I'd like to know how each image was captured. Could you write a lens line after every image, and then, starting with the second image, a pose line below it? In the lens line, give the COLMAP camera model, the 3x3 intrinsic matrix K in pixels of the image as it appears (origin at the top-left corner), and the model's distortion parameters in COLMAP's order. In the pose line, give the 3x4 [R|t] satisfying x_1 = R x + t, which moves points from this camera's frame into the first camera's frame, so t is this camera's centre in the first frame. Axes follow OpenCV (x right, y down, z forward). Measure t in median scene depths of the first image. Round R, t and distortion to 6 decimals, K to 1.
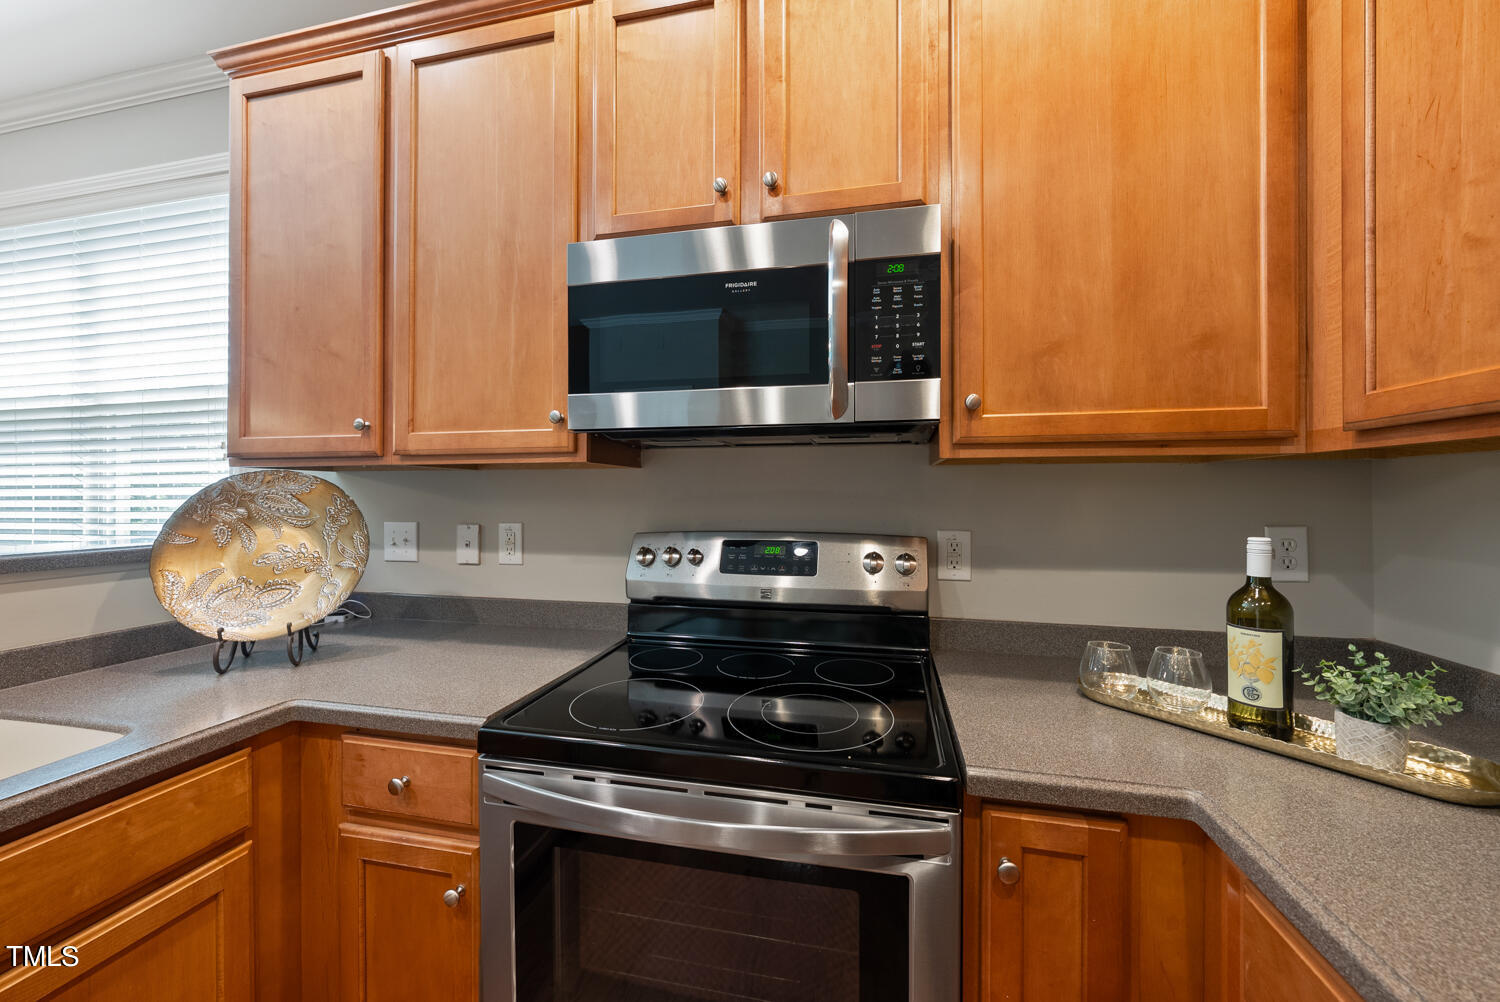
lens RADIAL K [[574.7, 0, 750.0], [0, 574.7, 493.2], [0, 0, 1]] dist [-0.001204, 0.000552]
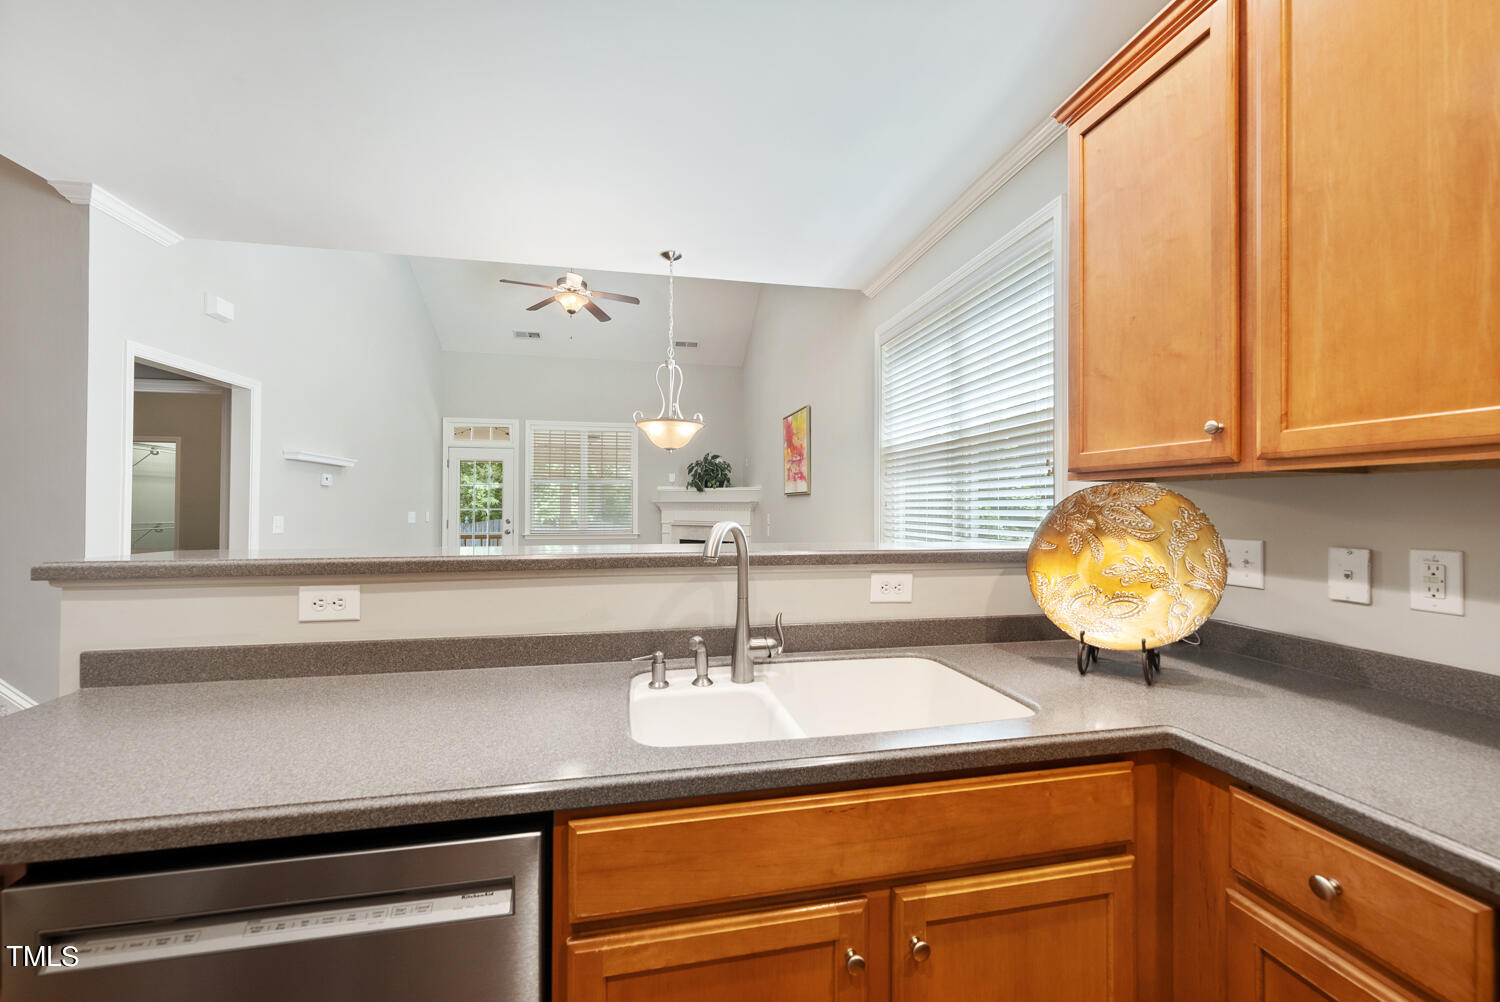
lens RADIAL K [[574.7, 0, 744.8], [0, 574.7, 501.7], [0, 0, 1]] dist [-0.001204, 0.000552]
pose [[0.420547, -0.003217, -0.907265, -0.184320], [-0.002883, 0.999984, -0.004882, 0.000433], [0.907266, 0.004669, 0.420531, -0.019458]]
